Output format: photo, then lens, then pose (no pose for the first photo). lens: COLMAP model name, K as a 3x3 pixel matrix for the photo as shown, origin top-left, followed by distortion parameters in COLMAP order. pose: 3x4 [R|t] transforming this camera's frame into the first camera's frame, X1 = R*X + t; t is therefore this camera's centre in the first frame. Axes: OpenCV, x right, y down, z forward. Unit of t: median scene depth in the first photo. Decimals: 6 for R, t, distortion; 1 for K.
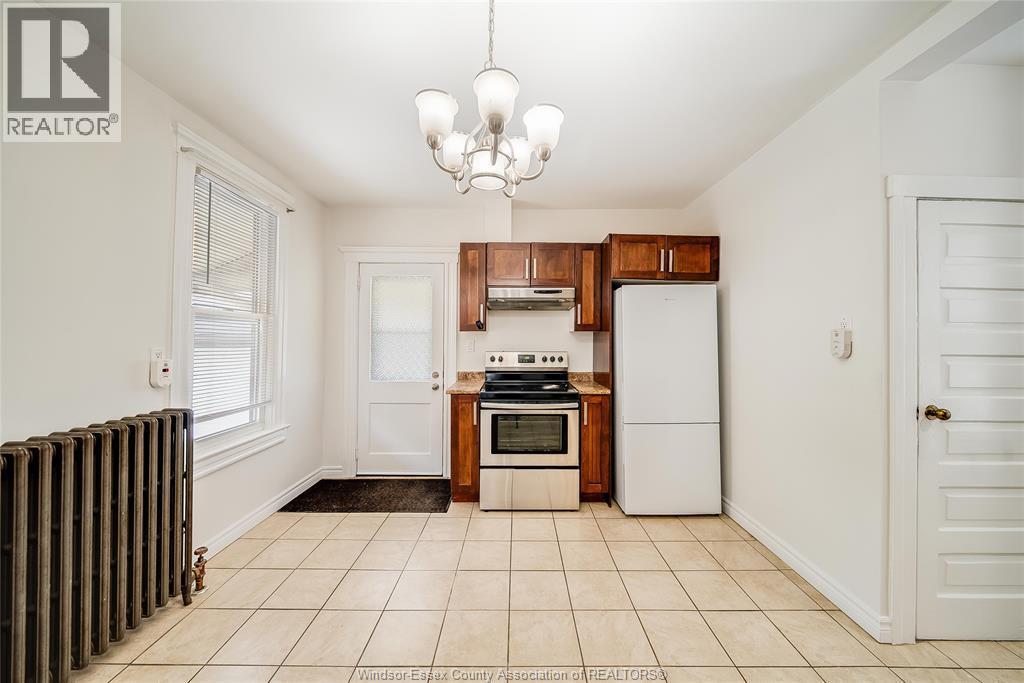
lens RADIAL K [[359.9, 0, 511.6], [0, 359.9, 334.4], [0, 0, 1]] dist [-0.001394, -0.000205]
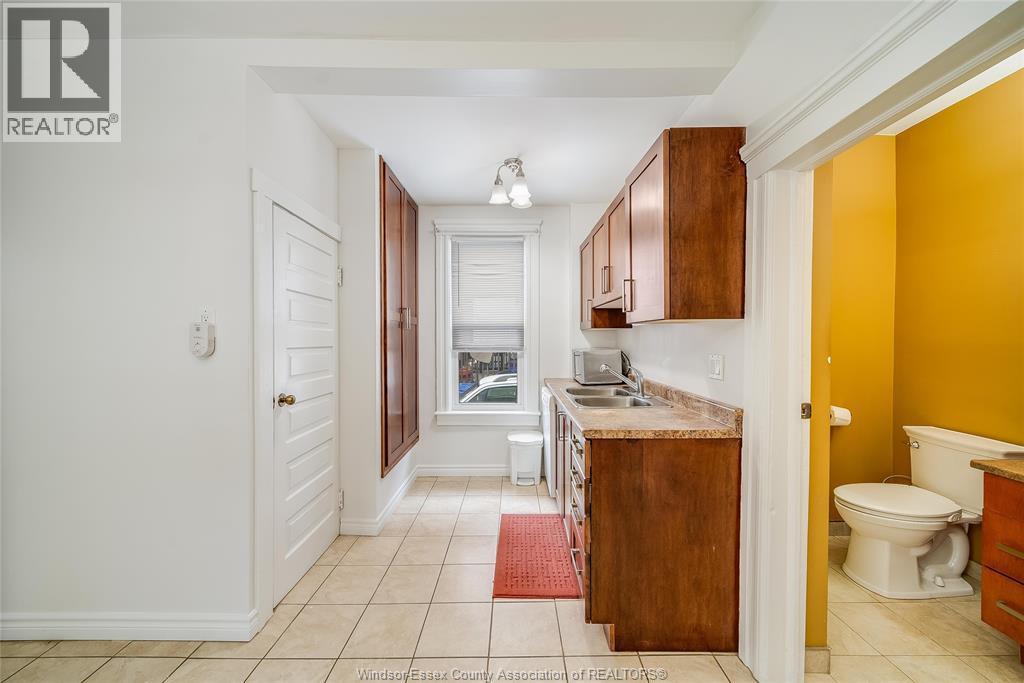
lens RADIAL K [[357.9, 0, 518.5], [0, 357.9, 342.9], [0, 0, 1]] dist [-0.000488, -0.000137]
pose [[-0.016944, -0.019695, 0.999662, 0.023147], [-0.011117, 0.999748, 0.019509, 0.005057], [-0.999795, -0.010783, -0.017159, 0.150747]]
